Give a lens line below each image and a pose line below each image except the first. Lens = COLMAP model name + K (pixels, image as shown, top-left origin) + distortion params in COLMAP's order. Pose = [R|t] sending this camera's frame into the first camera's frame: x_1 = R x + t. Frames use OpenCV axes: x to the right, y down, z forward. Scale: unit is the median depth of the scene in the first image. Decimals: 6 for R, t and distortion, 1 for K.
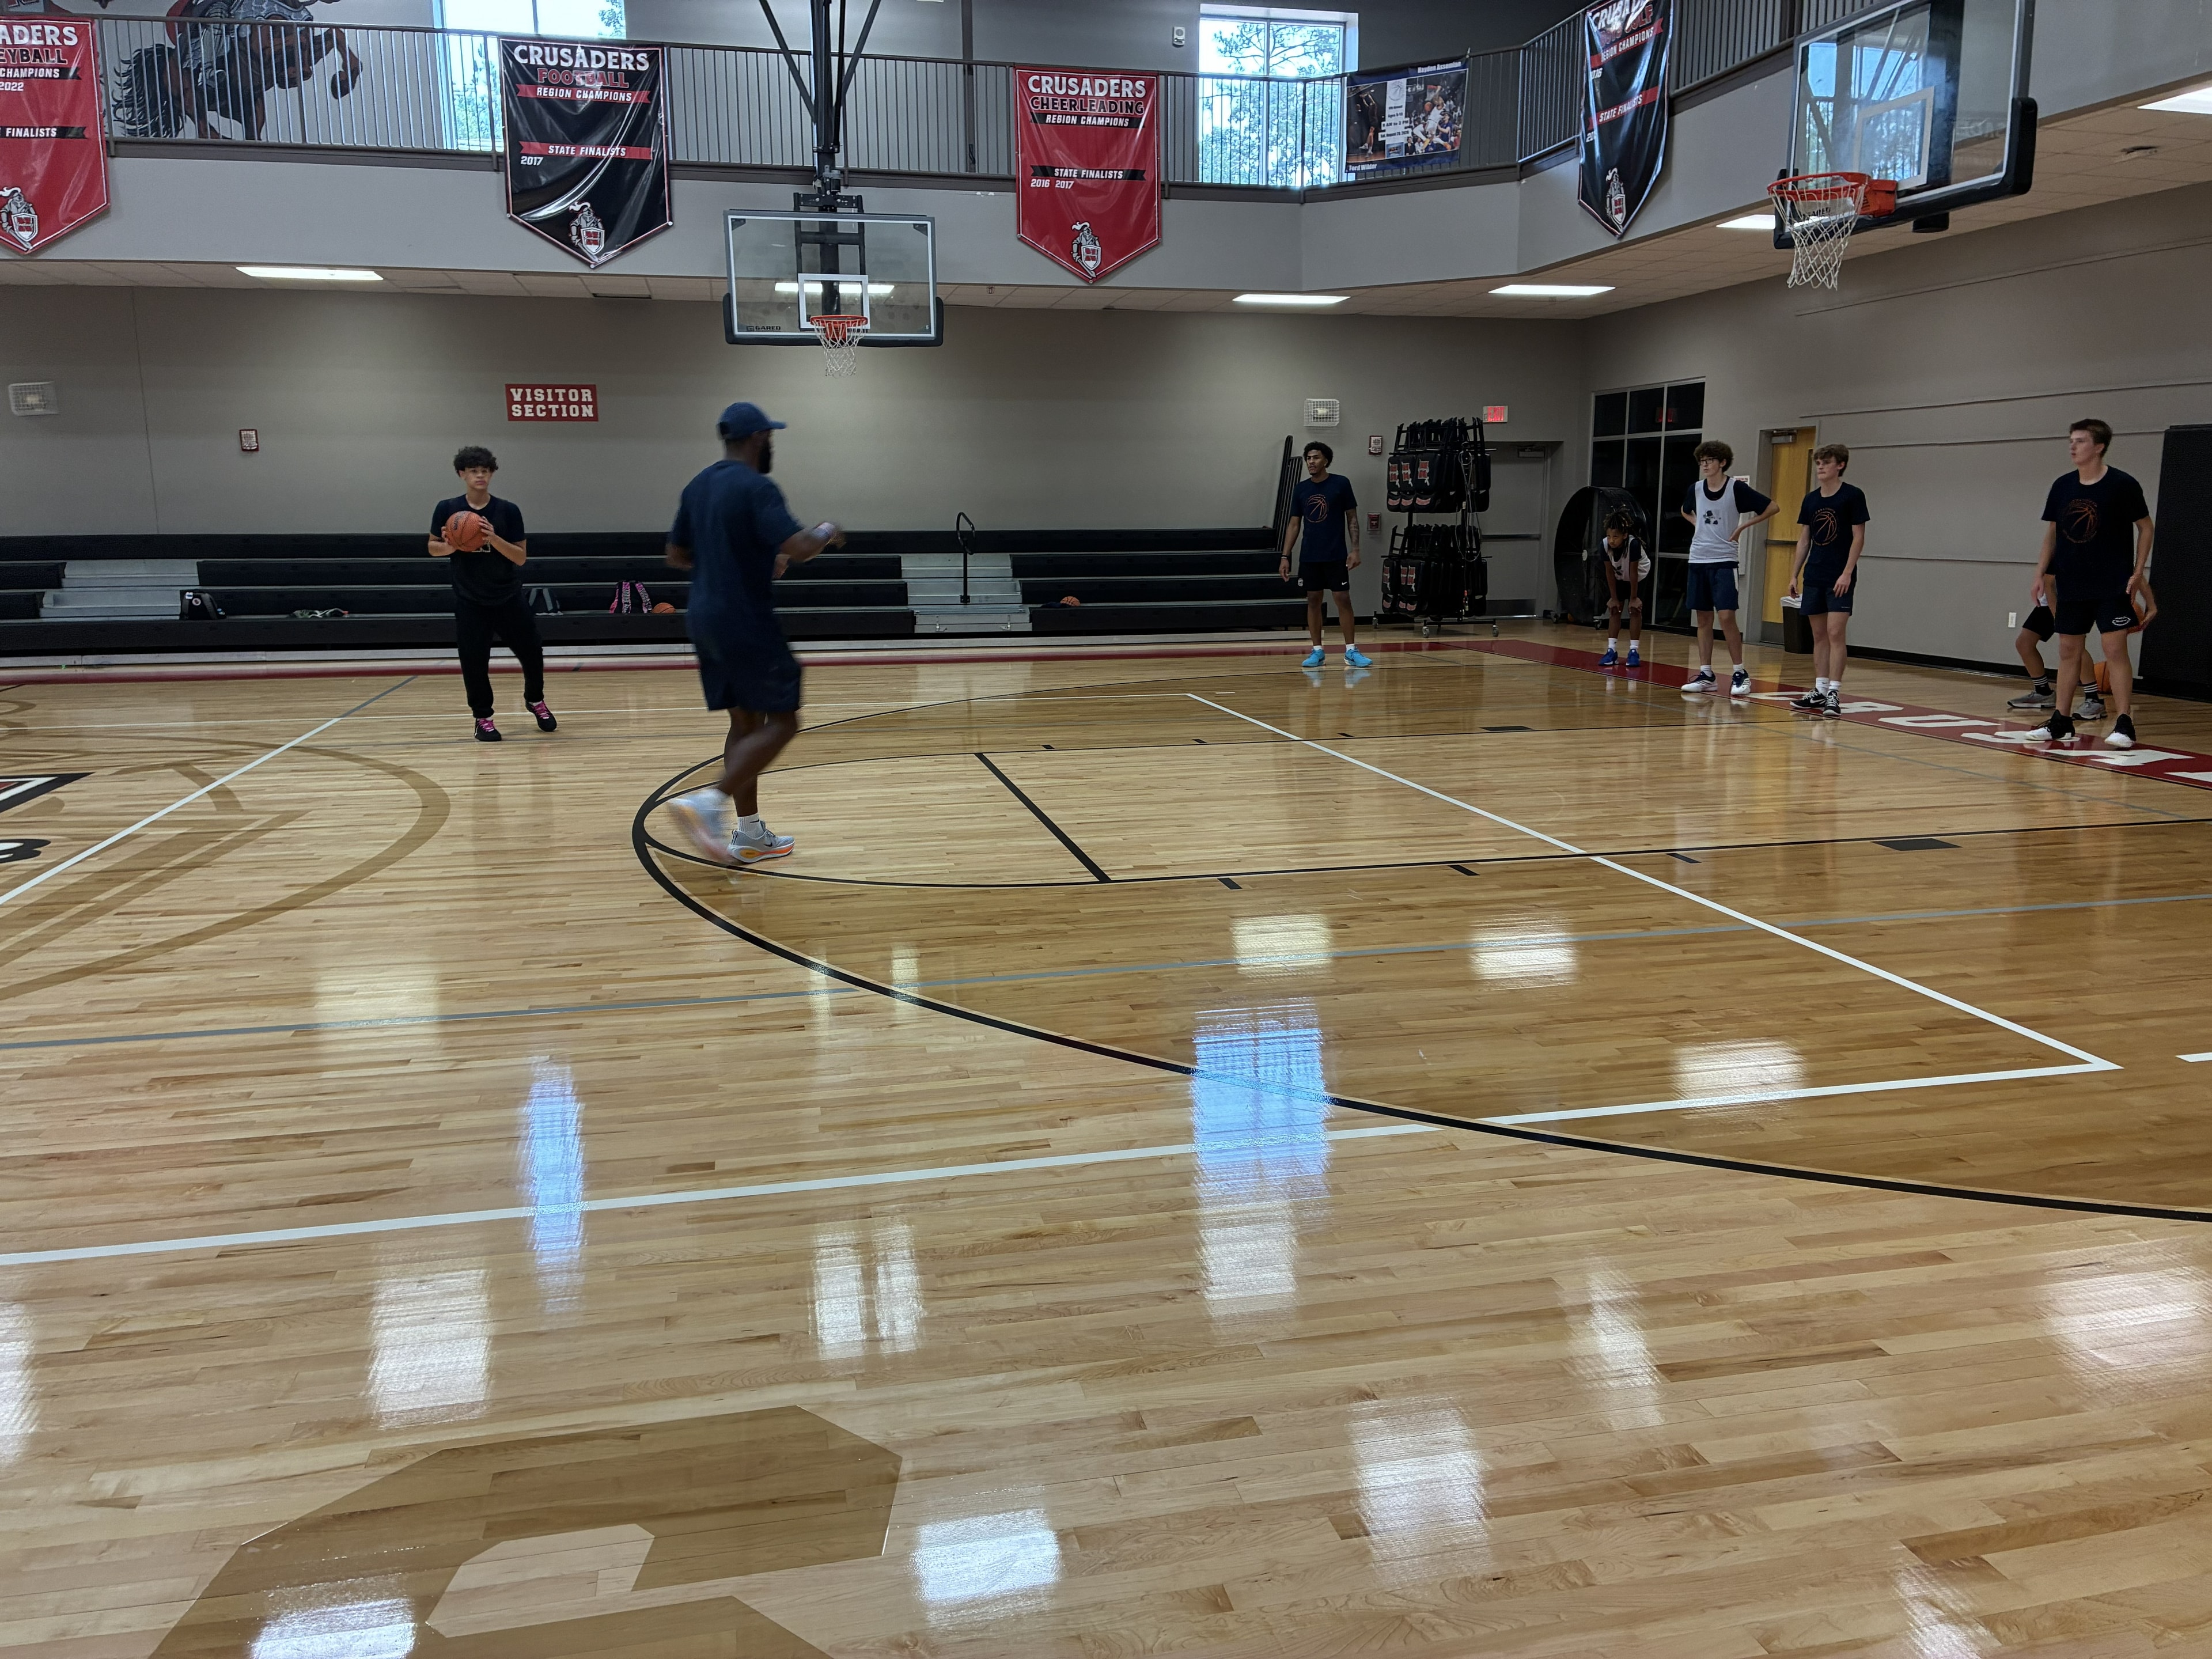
lens RADIAL K [[1675.5, 0, 1128.8], [0, 1675.5, 828.8], [0, 0, 1]] dist [0.048475, -0.052830]
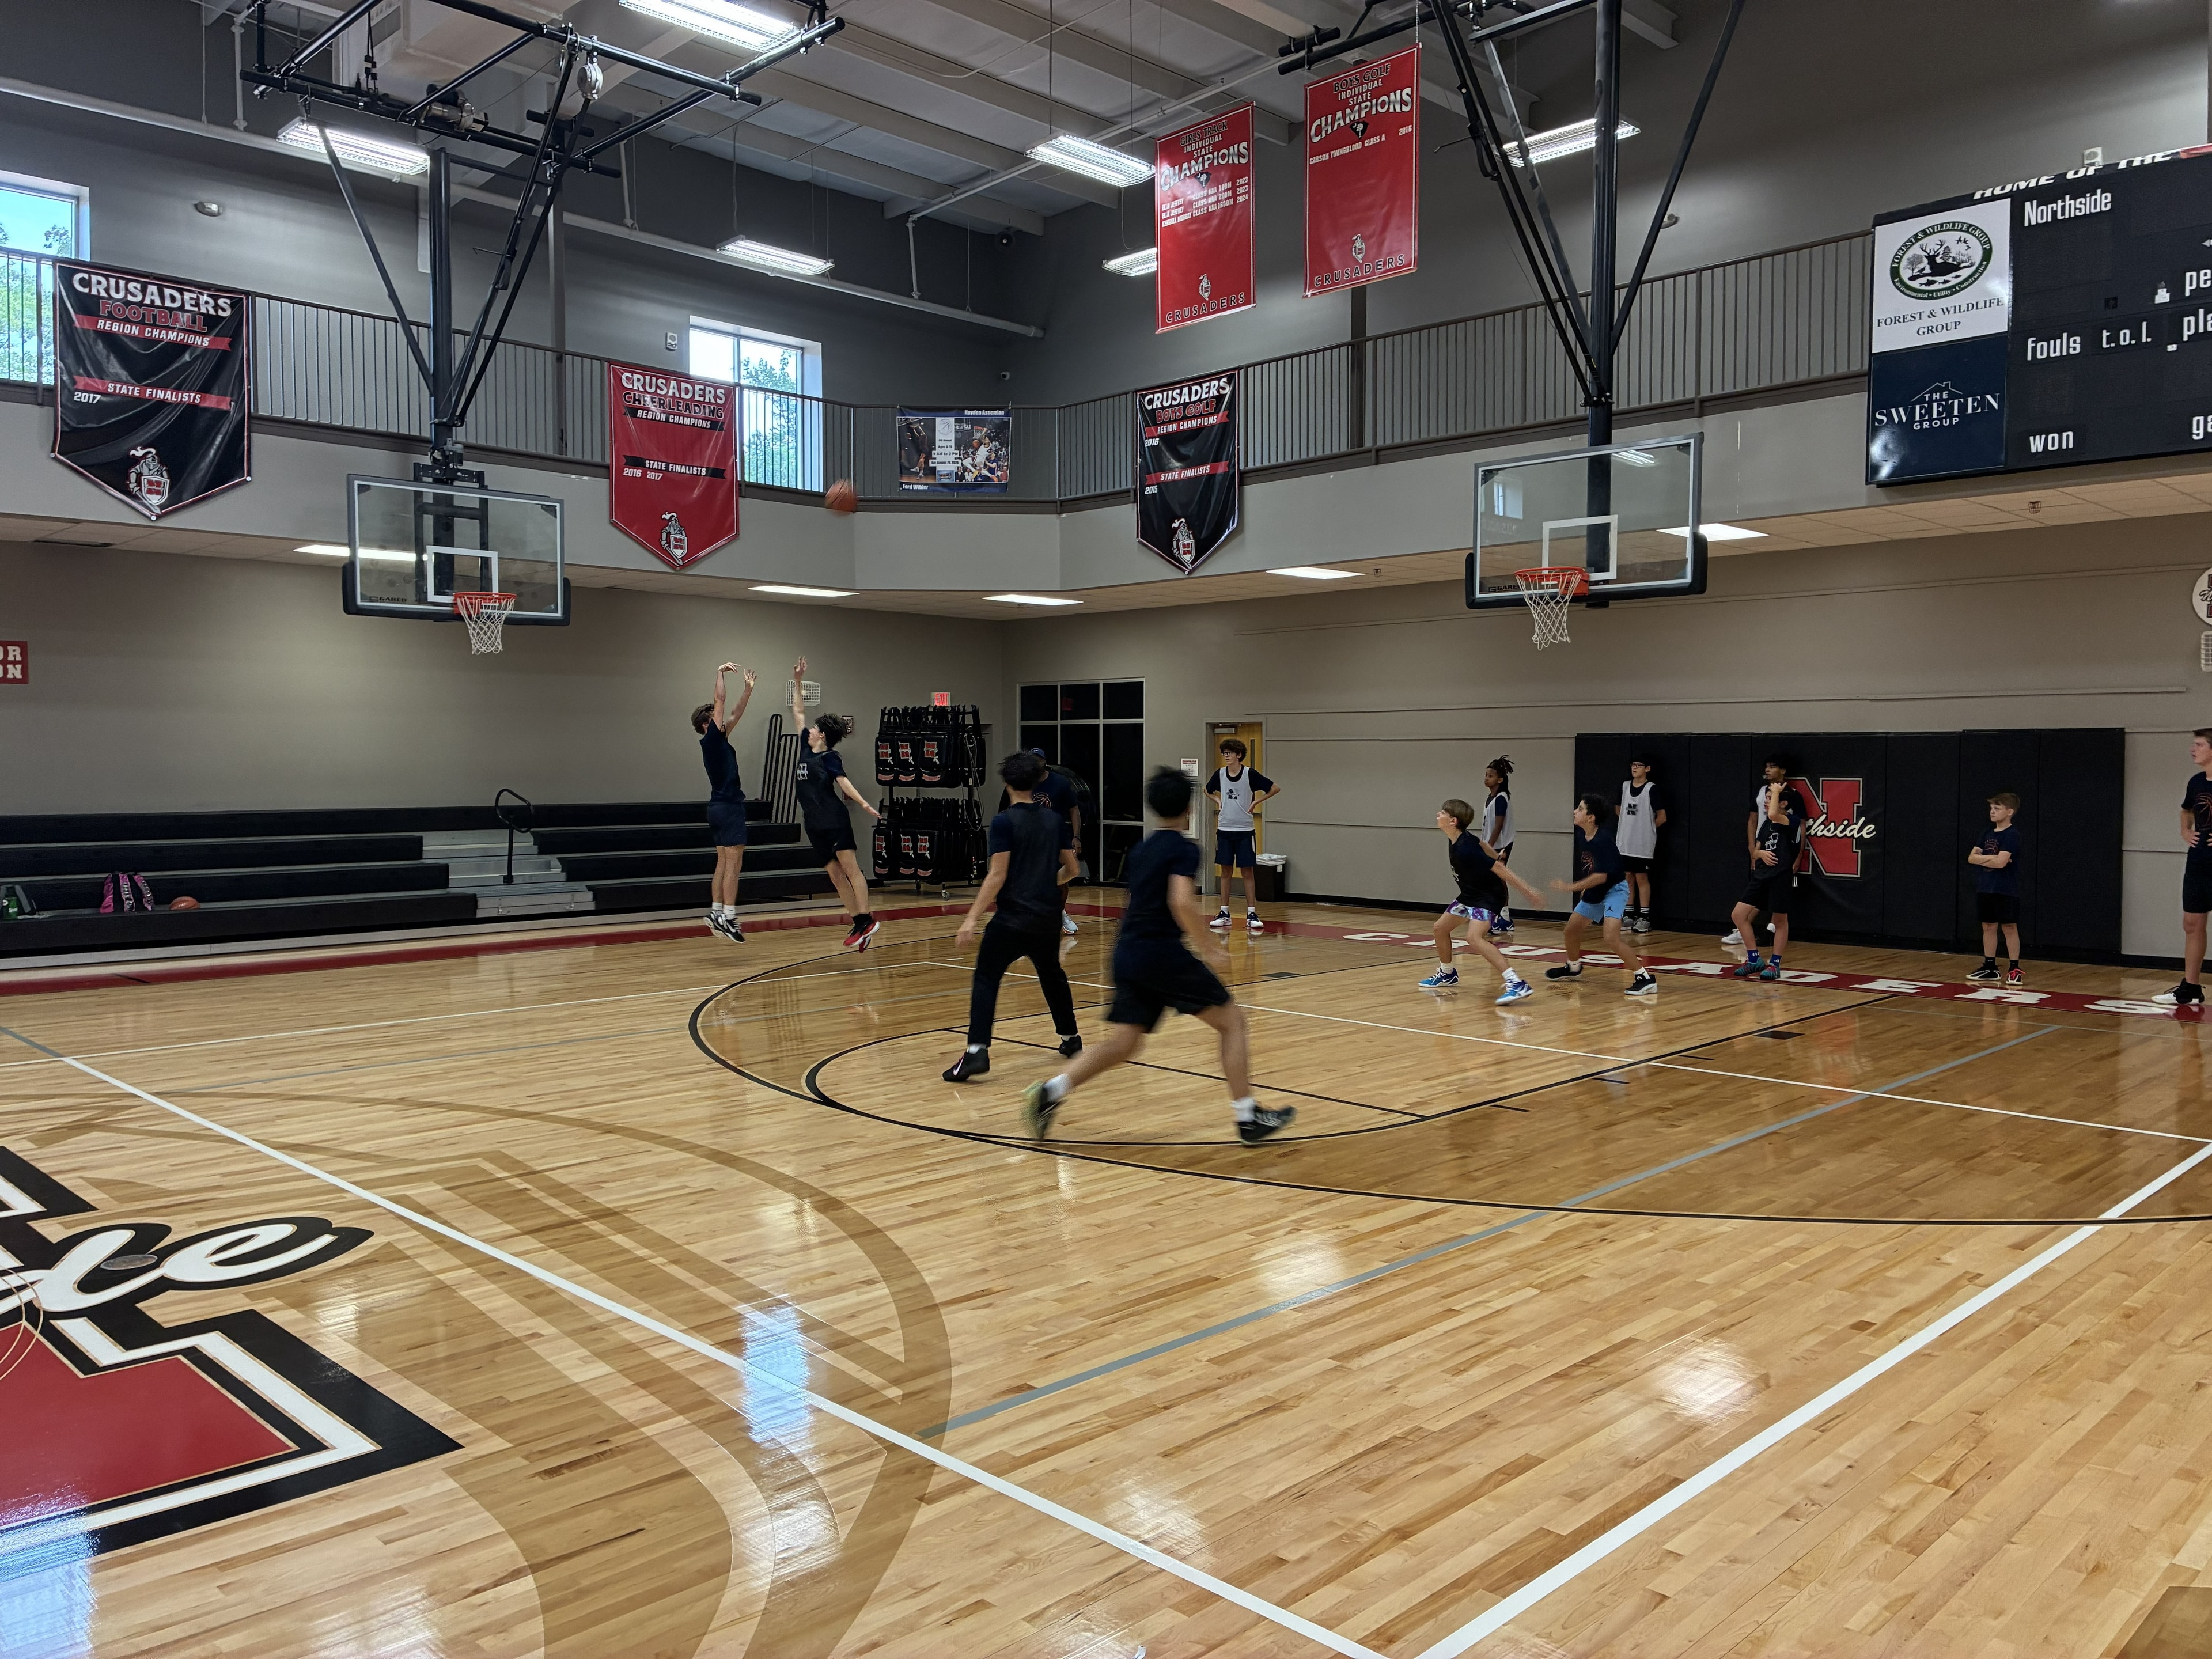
lens RADIAL K [[1675.5, 0, 1129.8], [0, 1675.5, 823.0], [0, 0, 1]] dist [0.048475, -0.052830]
pose [[0.845301, -0.014831, 0.534084, -0.362921], [0.096157, 0.987516, -0.124767, -0.020478], [-0.525566, 0.156822, 0.836174, 0.029158]]
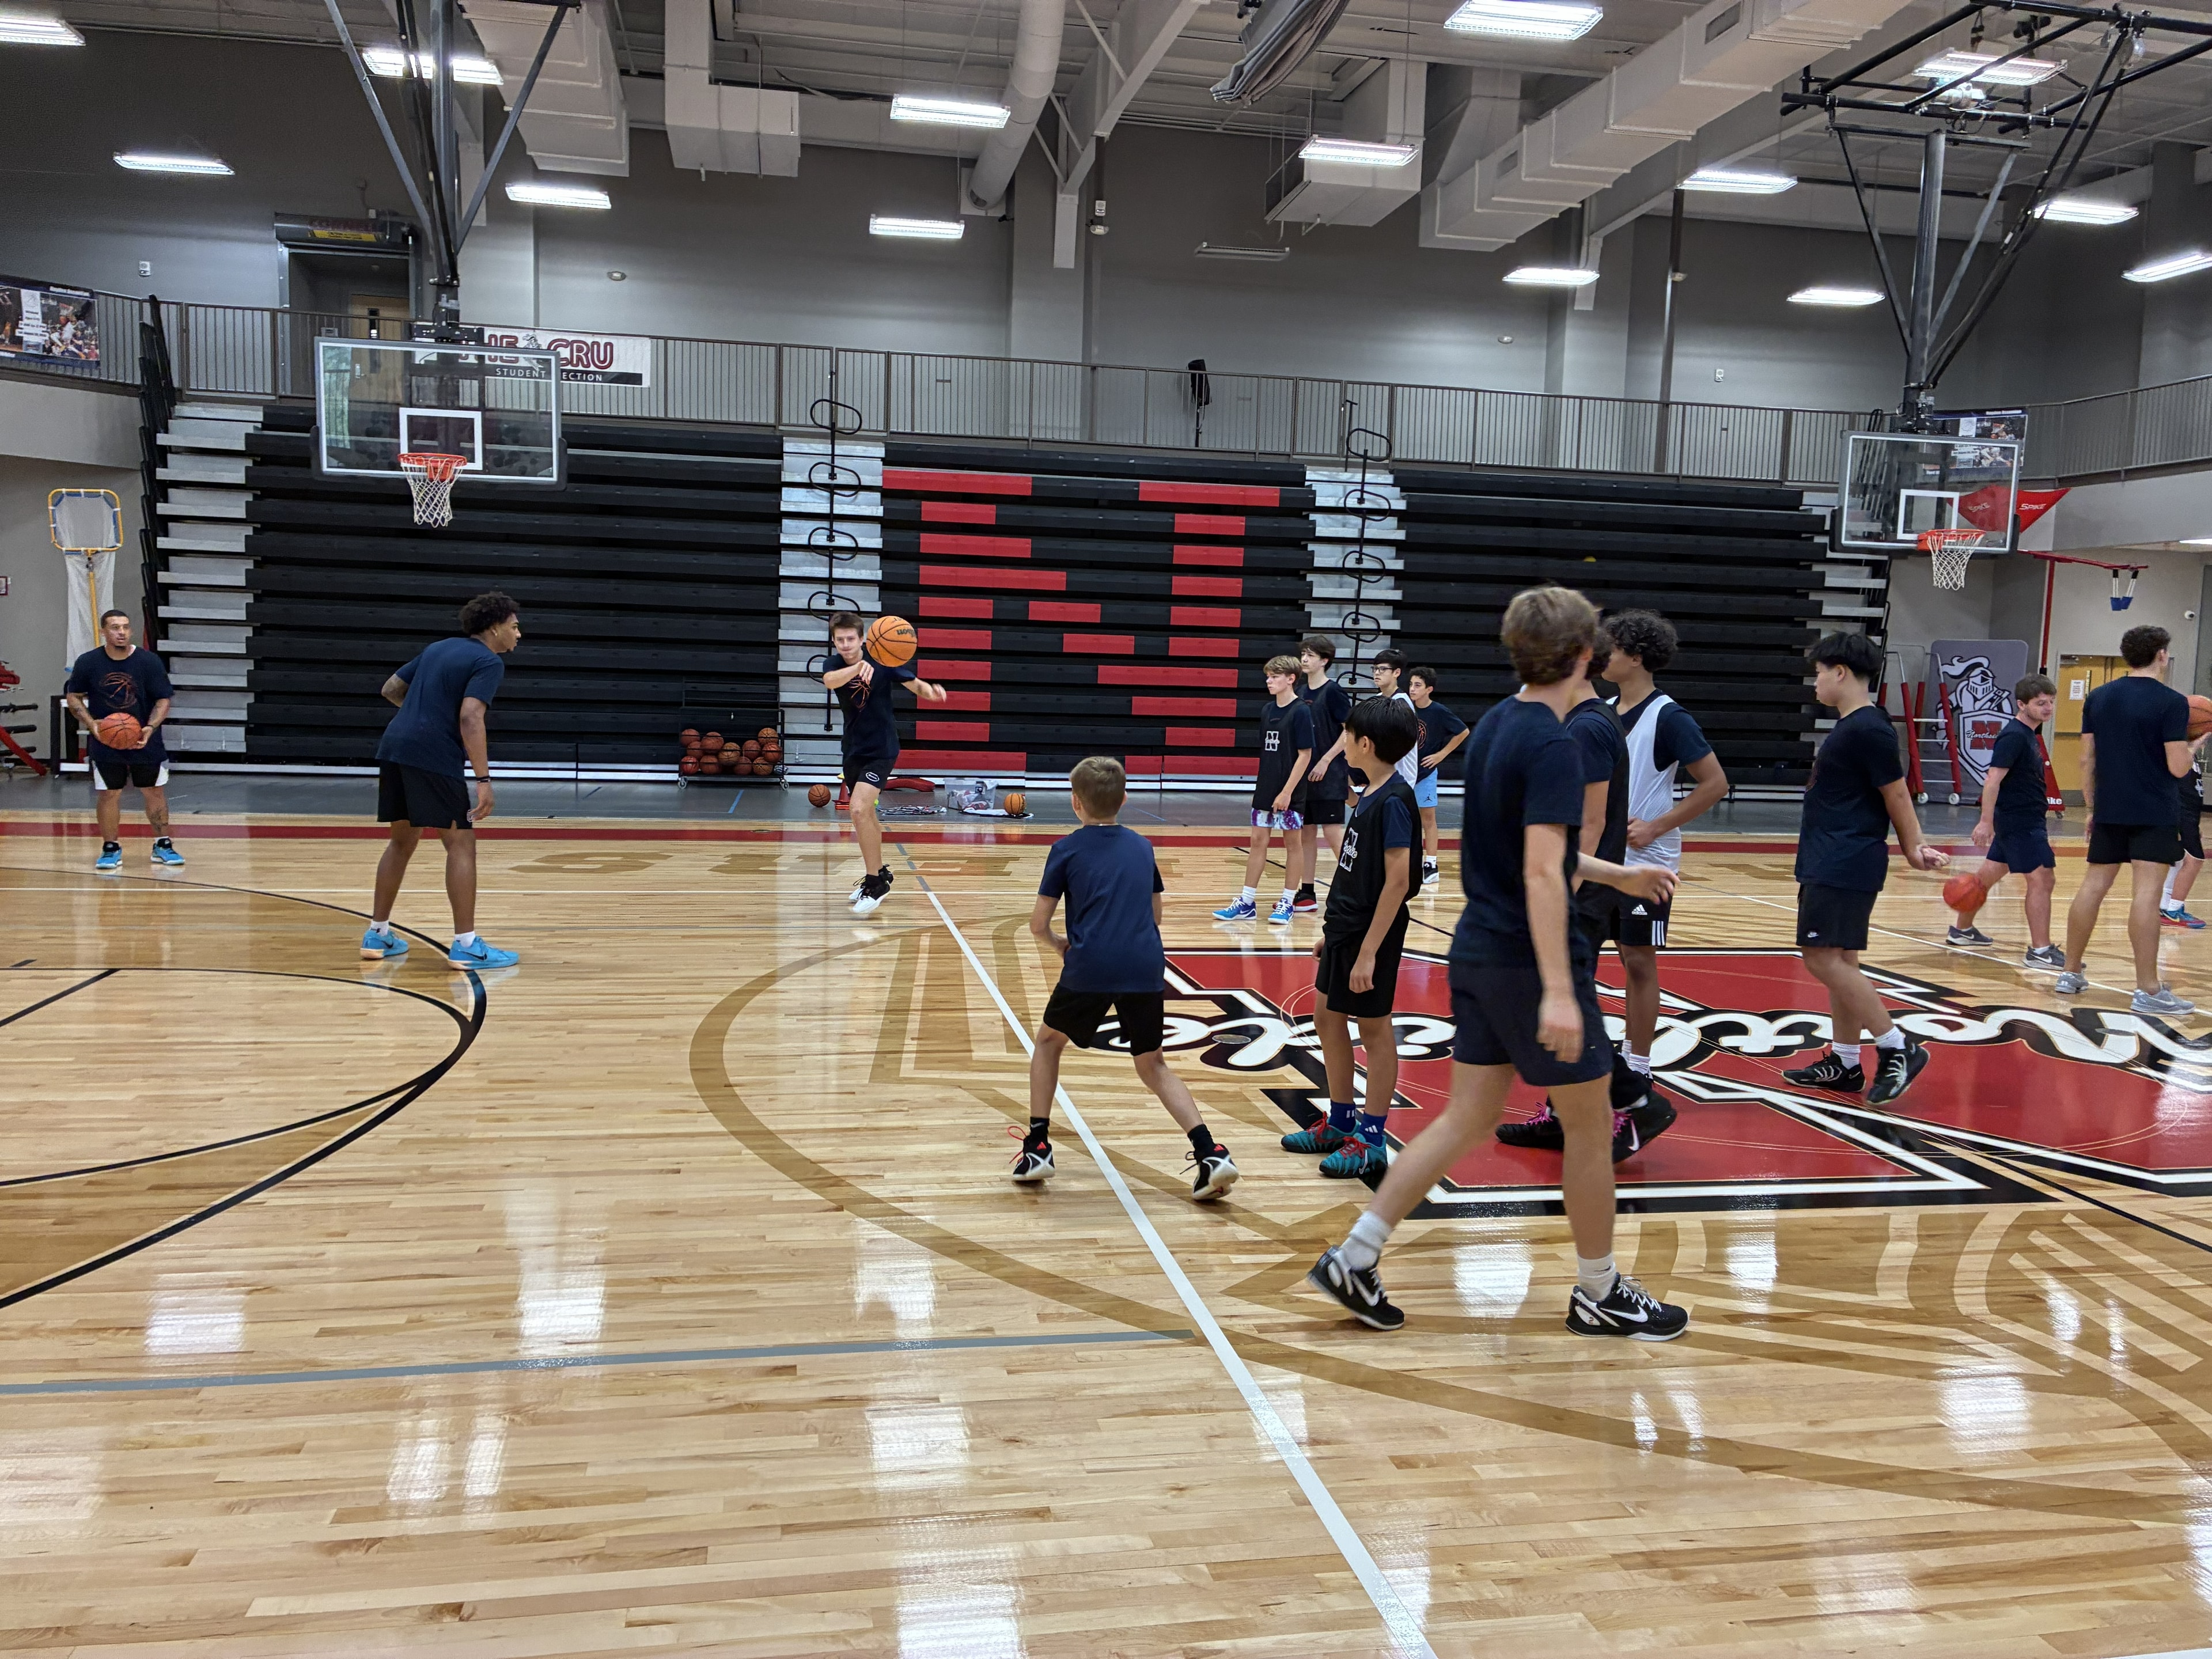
lens RADIAL K [[1675.5, 0, 1091.6], [0, 1675.5, 816.4], [0, 0, 1]] dist [0.048475, -0.052830]
pose [[-0.998793, -0.028890, 0.039725, -0.328800], [-0.016961, 0.961849, 0.273056, -0.180996], [-0.046098, 0.272053, -0.961178, 0.913047]]
